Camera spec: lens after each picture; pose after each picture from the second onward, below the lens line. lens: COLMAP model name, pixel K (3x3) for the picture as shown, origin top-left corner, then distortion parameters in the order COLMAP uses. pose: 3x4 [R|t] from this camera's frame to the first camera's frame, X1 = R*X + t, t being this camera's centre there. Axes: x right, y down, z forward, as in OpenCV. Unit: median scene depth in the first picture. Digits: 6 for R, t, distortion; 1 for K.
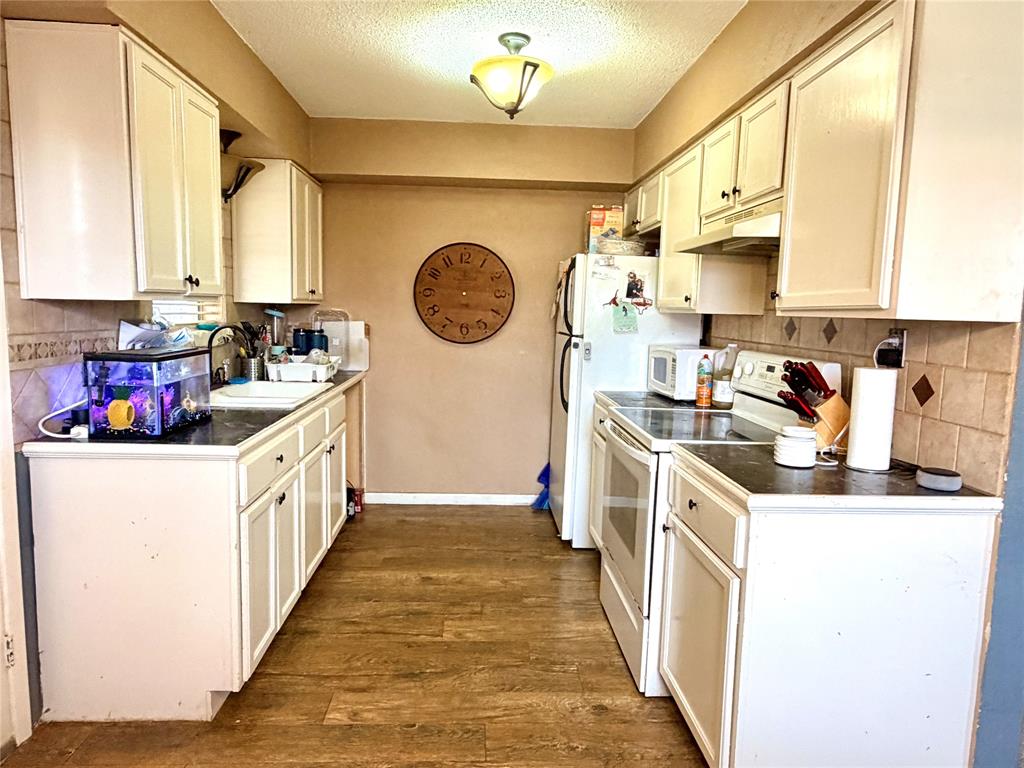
lens RADIAL K [[658.7, 0, 512.0], [0, 658.7, 384.0], [0, 0, 1]] dist [-0.002257, 0.000303]
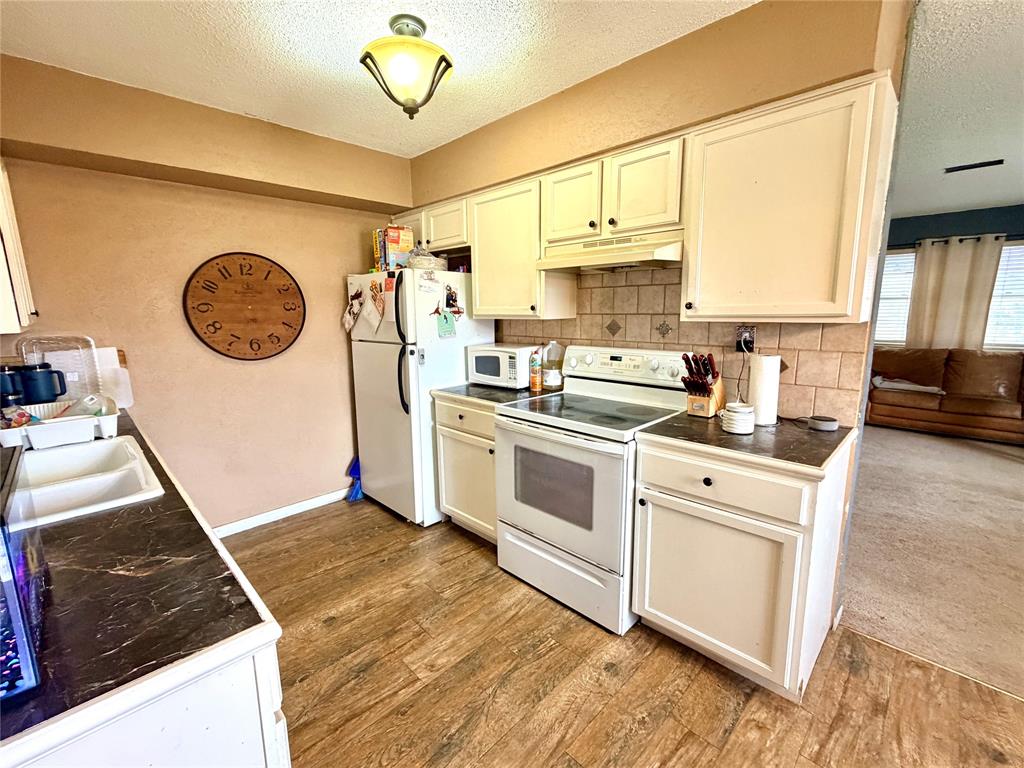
lens RADIAL K [[437.8, 0, 512.6], [0, 437.8, 385.5], [0, 0, 1]] dist [0.000345, -0.000057]
pose [[0.741326, -0.151581, 0.653803, -0.287649], [0.108416, 0.988414, 0.106230, -0.068577], [-0.662331, -0.007869, 0.749170, 0.363536]]
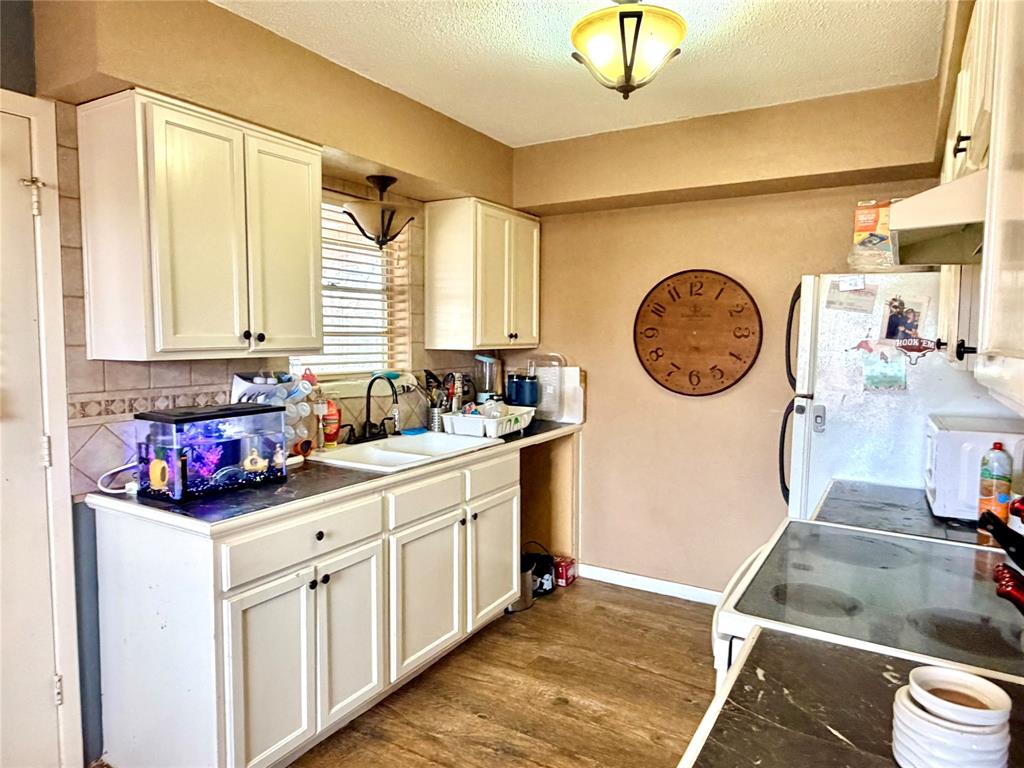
lens RADIAL K [[661.1, 0, 510.2], [0, 661.1, 380.3], [0, 0, 1]] dist [-0.001470, 0.000466]
pose [[0.828261, 0.020300, -0.559974, 0.248186], [-0.049760, 0.998060, -0.037420, -0.052151], [0.558128, 0.058858, 0.827664, 0.287694]]
